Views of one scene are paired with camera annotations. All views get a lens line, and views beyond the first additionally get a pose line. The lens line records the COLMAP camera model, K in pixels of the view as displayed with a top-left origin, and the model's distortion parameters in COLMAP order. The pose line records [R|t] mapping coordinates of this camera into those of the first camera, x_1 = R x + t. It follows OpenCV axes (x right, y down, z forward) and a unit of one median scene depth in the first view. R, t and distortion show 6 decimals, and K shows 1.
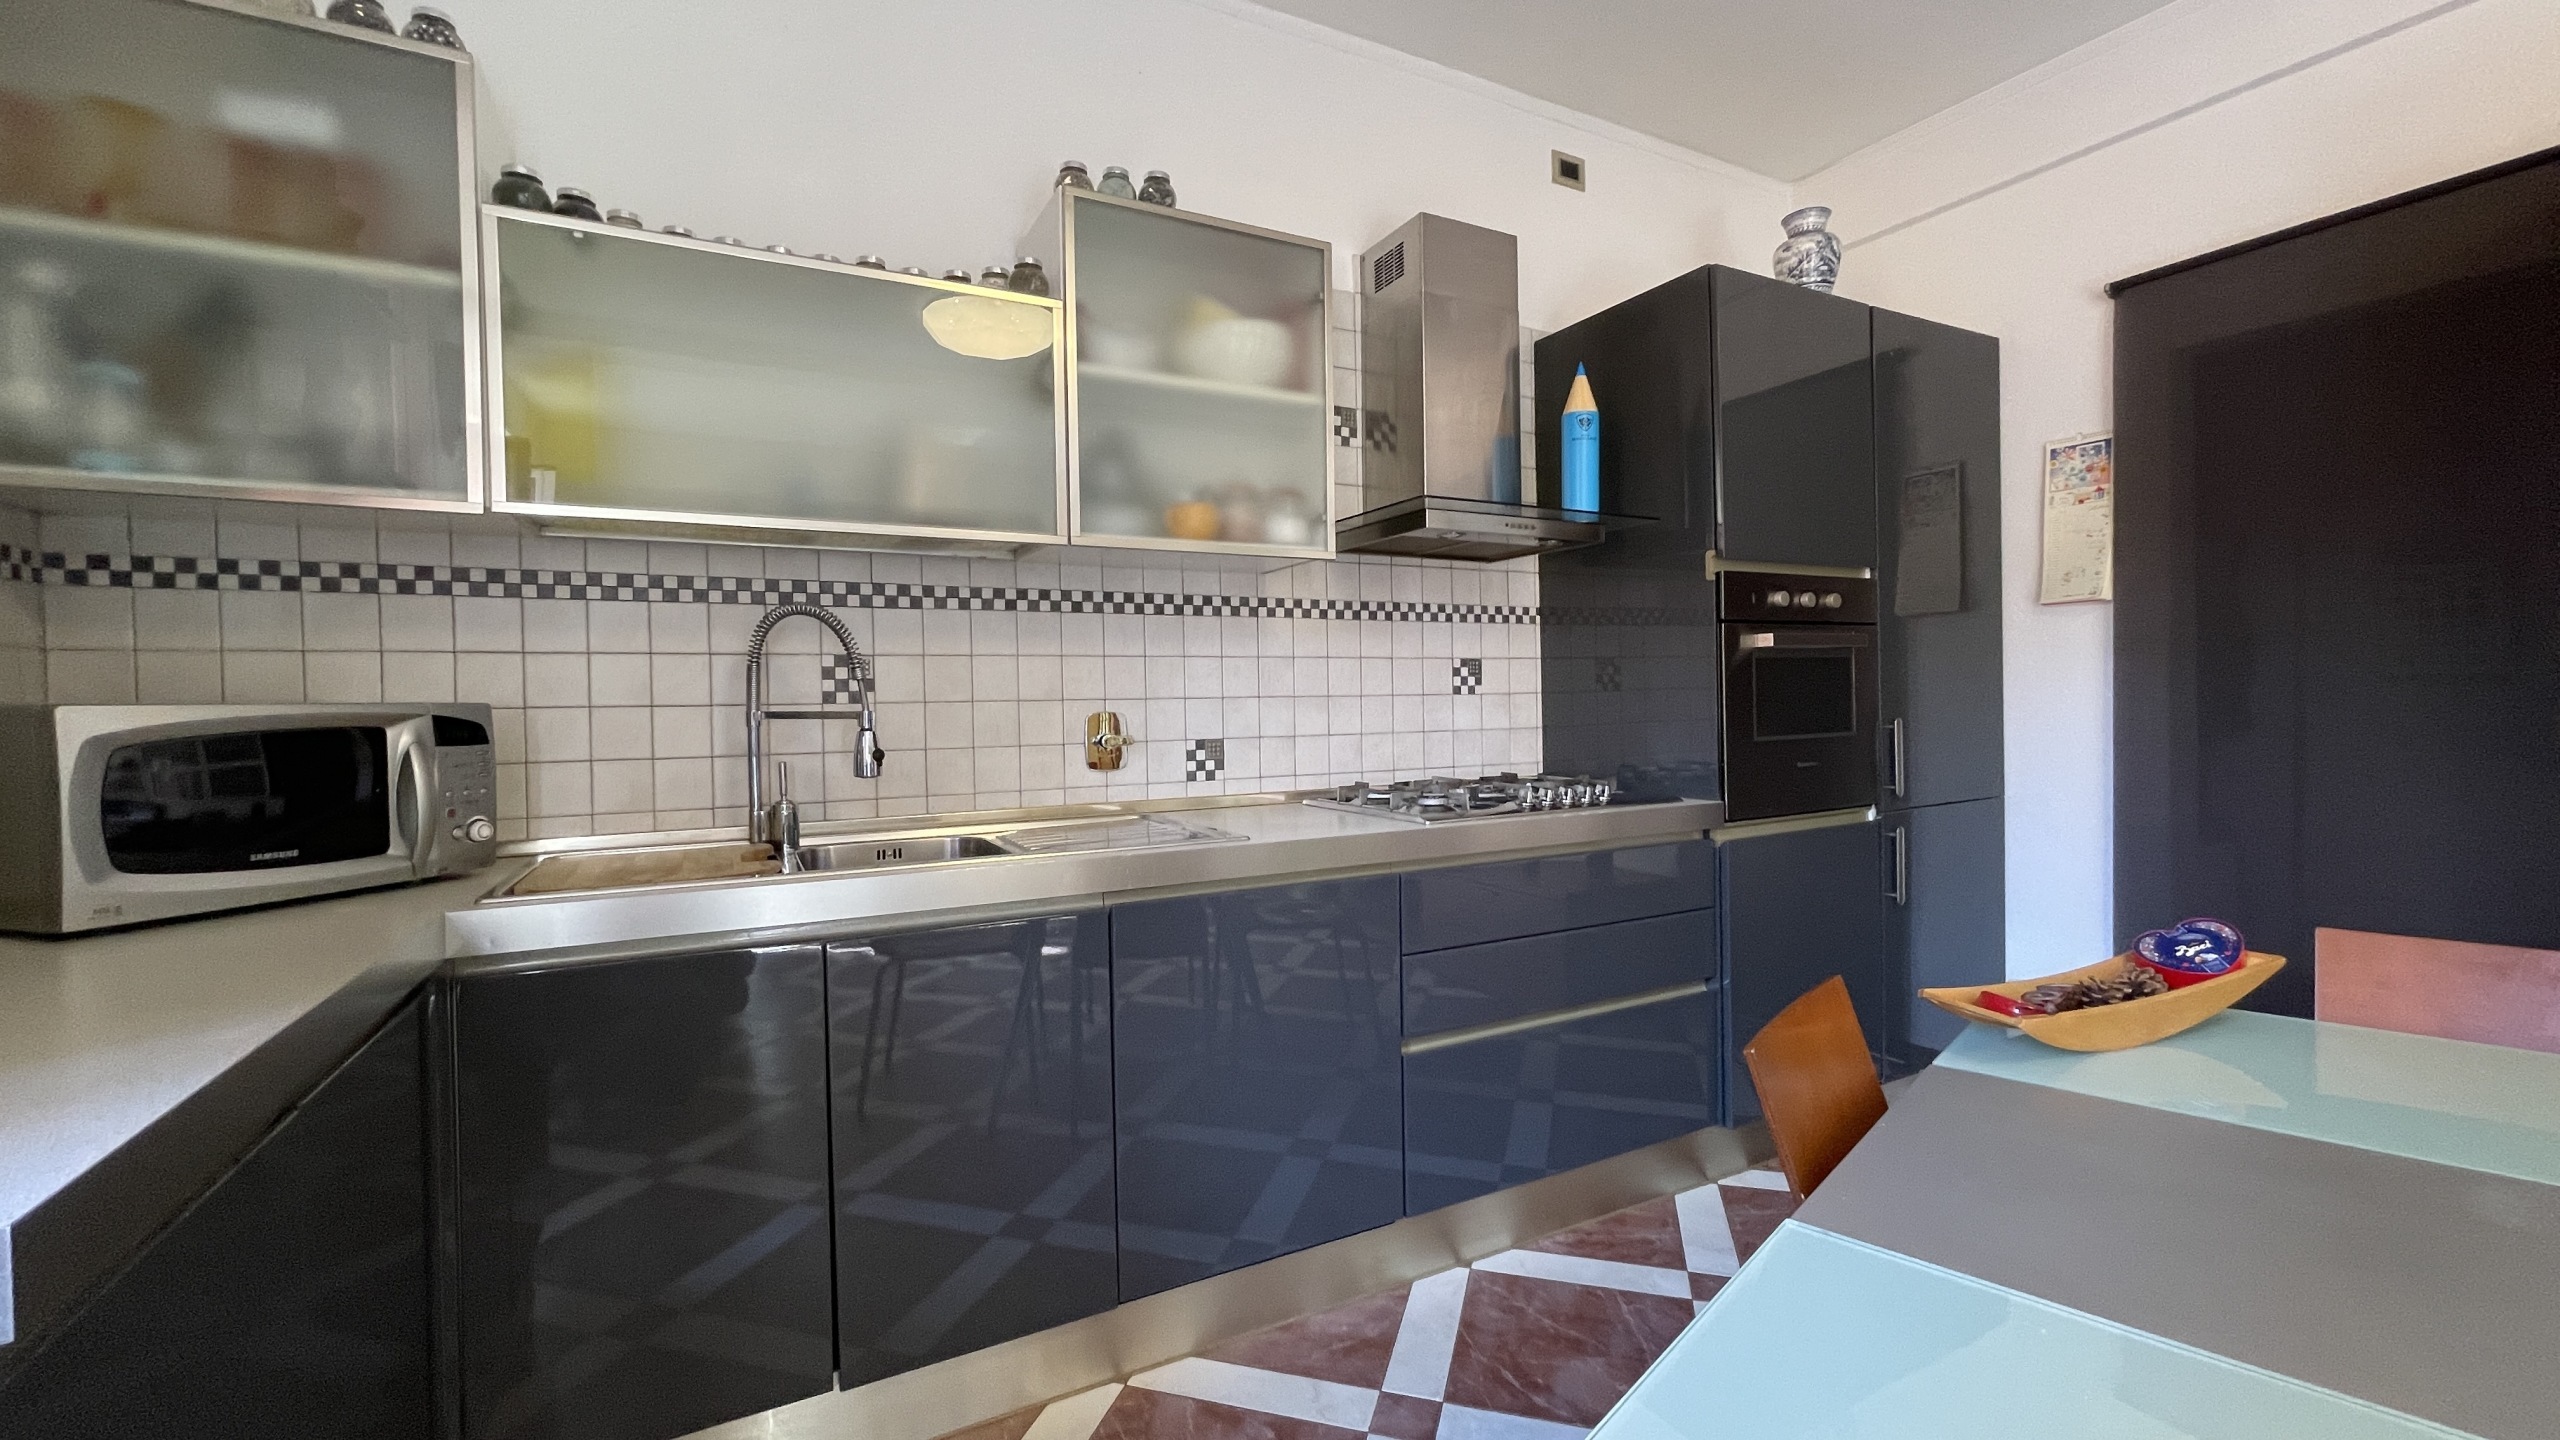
lens RADIAL K [[1035.9, 0, 1262.3], [0, 1035.9, 715.1], [0, 0, 1]] dist [-0.009266, 0.003415]
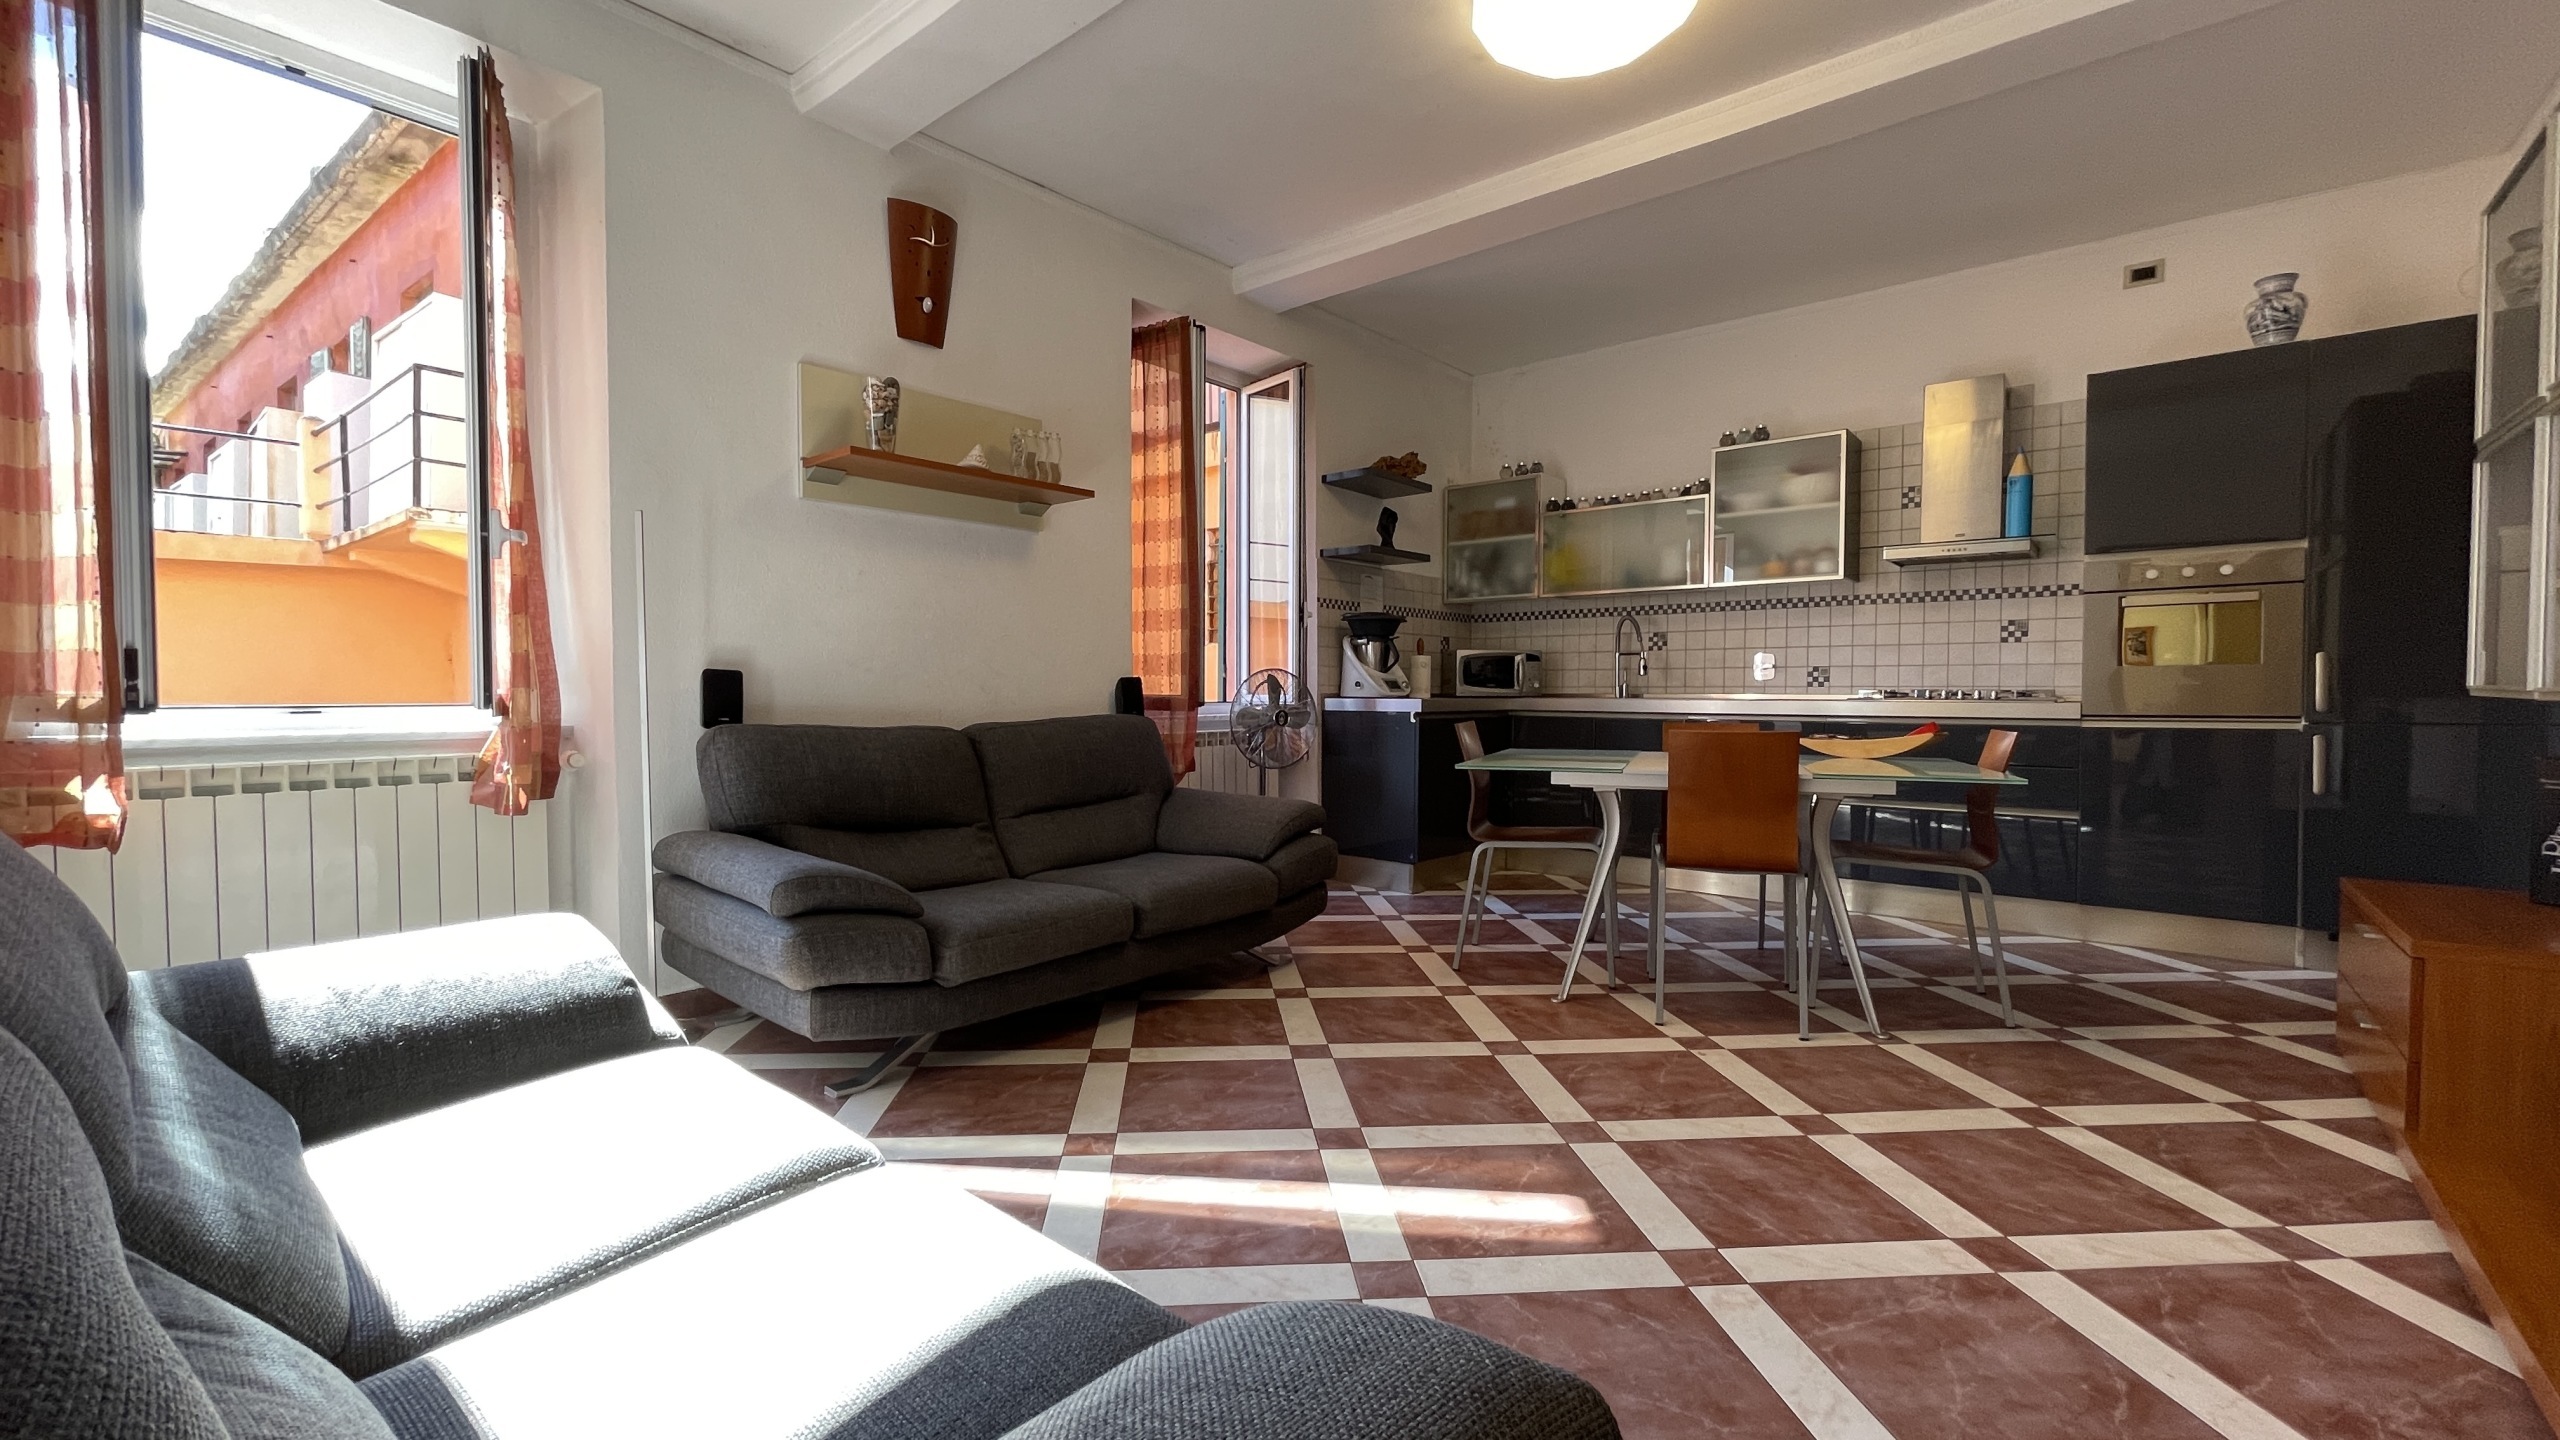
lens RADIAL K [[1035.9, 0, 1262.3], [0, 1035.9, 715.1], [0, 0, 1]] dist [-0.009266, 0.003415]
pose [[0.362285, 0.043126, -0.931069, 1.499170], [-0.016052, 0.999070, 0.040030, 0.056798], [0.931929, 0.000443, 0.362640, -0.804850]]
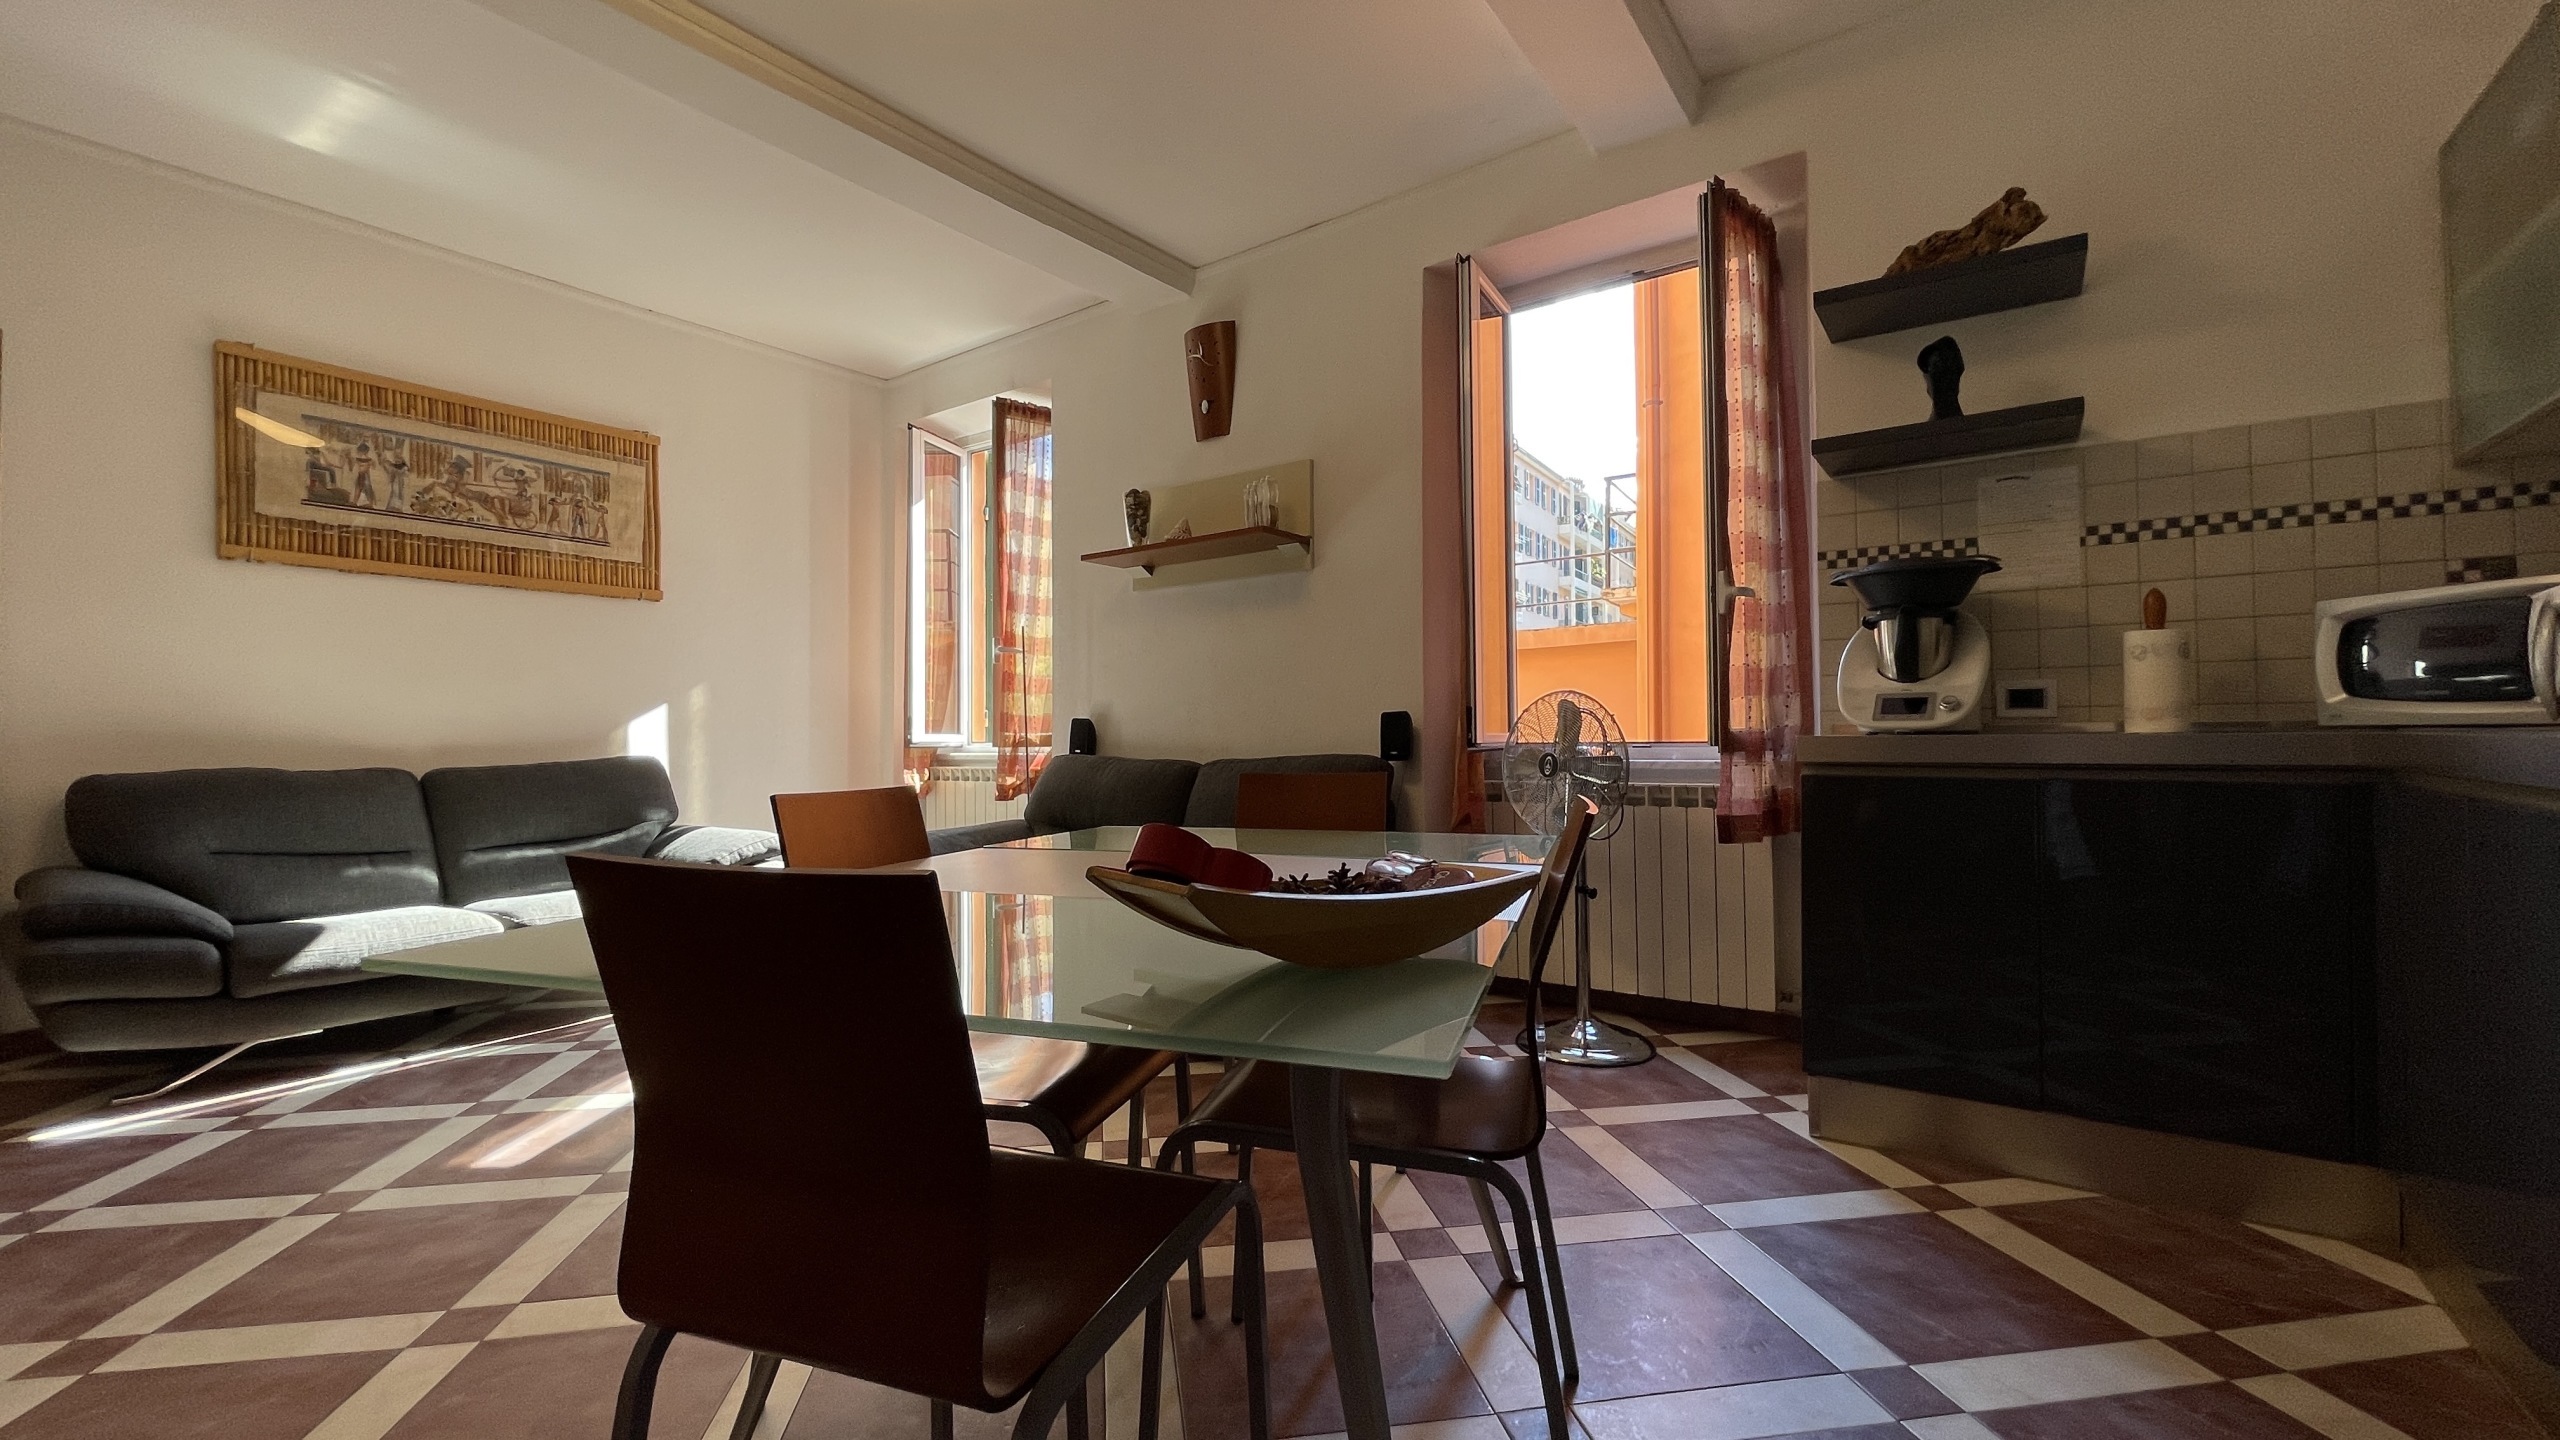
lens RADIAL K [[1031.8, 0, 1262.4], [0, 1031.8, 718.9], [0, 0, 1]] dist [-0.003363, 0.000799]
pose [[-0.898694, 0.019192, -0.438156, 0.627494], [0.022070, 0.999755, -0.001476, 0.074954], [0.438021, -0.010996, -0.898898, 0.870537]]
